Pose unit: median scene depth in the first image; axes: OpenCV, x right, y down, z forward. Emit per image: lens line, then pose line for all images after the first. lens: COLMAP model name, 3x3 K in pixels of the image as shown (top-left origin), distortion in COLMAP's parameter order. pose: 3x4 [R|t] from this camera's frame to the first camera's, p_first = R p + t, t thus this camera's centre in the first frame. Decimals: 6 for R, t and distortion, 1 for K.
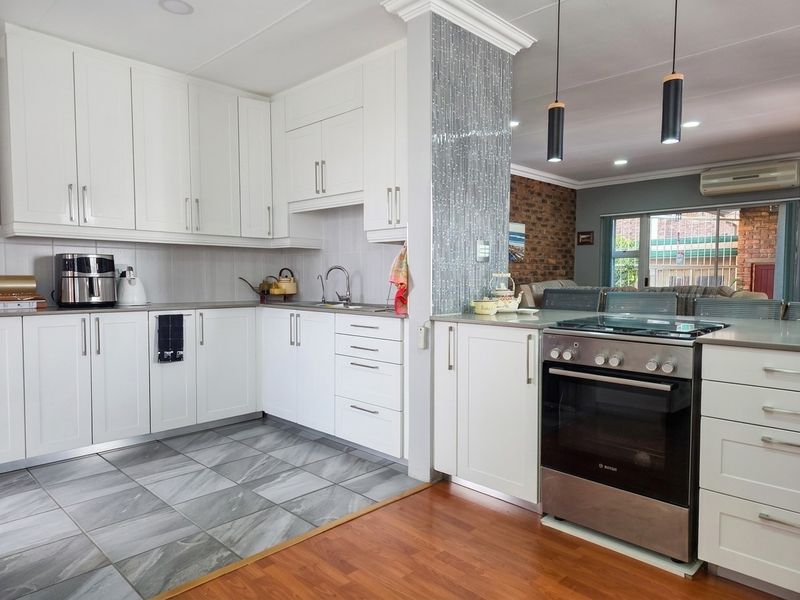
lens RADIAL K [[512.5, 0, 399.0], [0, 512.5, 303.2], [0, 0, 1]] dist [-0.001758, -0.005942]
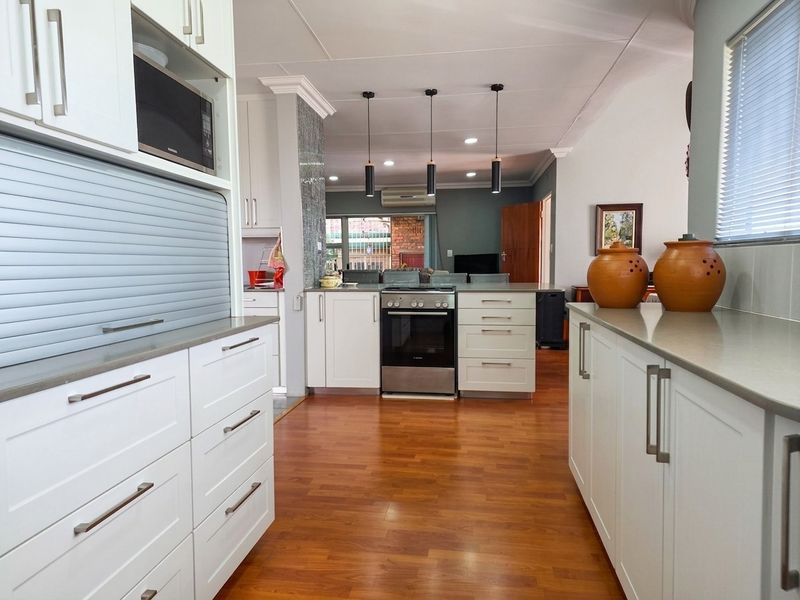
lens RADIAL K [[512.5, 0, 401.7], [0, 512.5, 298.3], [0, 0, 1]] dist [-0.001758, -0.005942]
pose [[0.781469, -0.048747, 0.622037, -0.661190], [0.038106, 0.998811, 0.030401, 0.017639], [-0.622779, -0.000055, 0.782398, -0.399304]]
